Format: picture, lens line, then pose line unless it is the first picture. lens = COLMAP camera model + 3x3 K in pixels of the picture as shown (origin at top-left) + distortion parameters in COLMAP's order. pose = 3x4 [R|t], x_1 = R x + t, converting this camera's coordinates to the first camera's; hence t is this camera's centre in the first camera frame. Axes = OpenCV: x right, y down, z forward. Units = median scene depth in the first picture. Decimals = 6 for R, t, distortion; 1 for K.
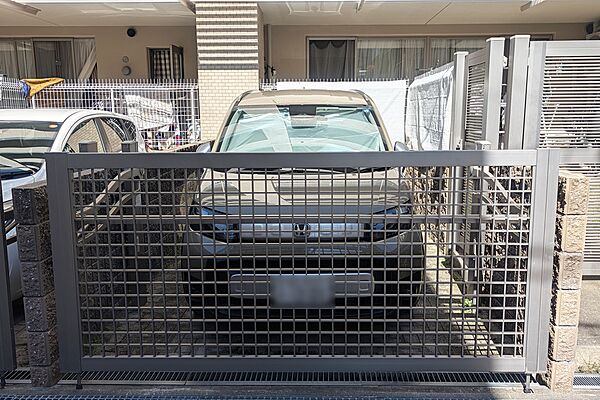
lens RADIAL K [[508.7, 0, 300.0], [0, 508.7, 200.0], [0, 0, 1]] dist [-0.003473, -0.008479]
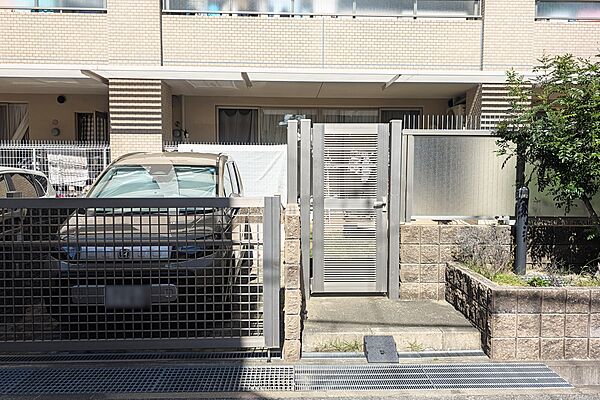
lens RADIAL K [[508.7, 0, 300.0], [0, 508.7, 200.0], [0, 0, 1]] dist [-0.003473, -0.008479]
pose [[0.997620, 0.005002, 0.068764, 0.159306], [0.002615, 0.993902, -0.110234, 0.028304], [-0.068896, 0.110151, 0.991524, -0.183002]]
